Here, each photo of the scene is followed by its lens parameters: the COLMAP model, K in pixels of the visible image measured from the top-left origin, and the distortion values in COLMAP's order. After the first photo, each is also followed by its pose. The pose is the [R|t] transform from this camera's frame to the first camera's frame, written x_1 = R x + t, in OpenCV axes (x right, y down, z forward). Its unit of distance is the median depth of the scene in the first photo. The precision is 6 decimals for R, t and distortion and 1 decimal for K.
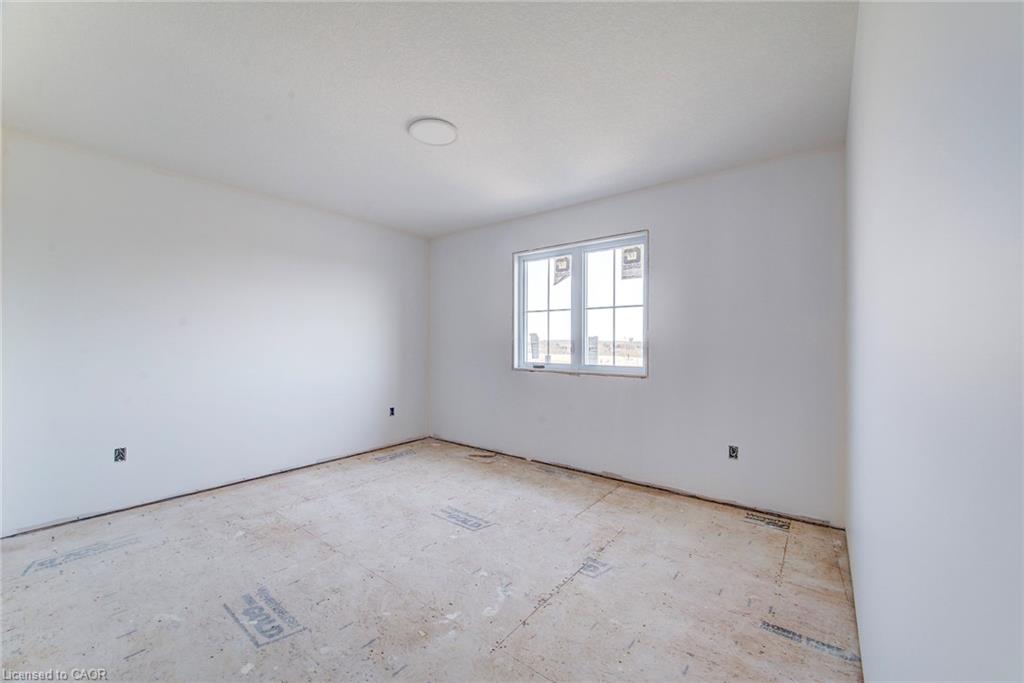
lens RADIAL K [[400.3, 0, 511.6], [0, 400.3, 341.8], [0, 0, 1]] dist [-0.002546, 0.000118]
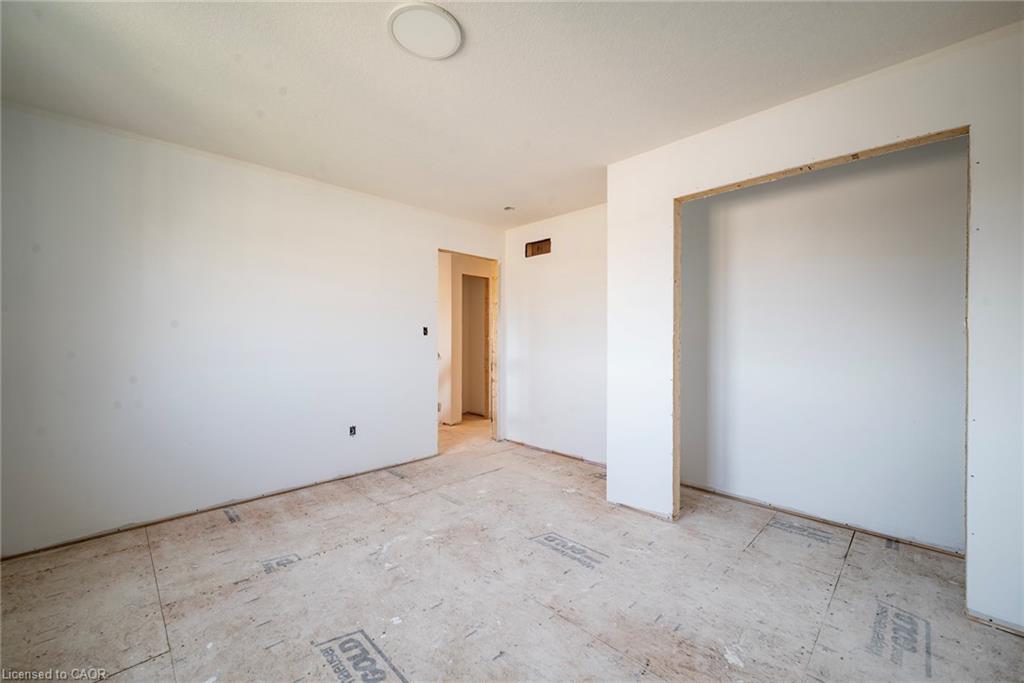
lens RADIAL K [[400.3, 0, 512.4], [0, 400.3, 341.1], [0, 0, 1]] dist [-0.002546, 0.000118]
pose [[-0.992221, -0.003748, 0.124430, -0.514886], [-0.003388, 0.999989, 0.003099, 0.000231], [-0.124441, 0.002653, -0.992223, 1.989787]]
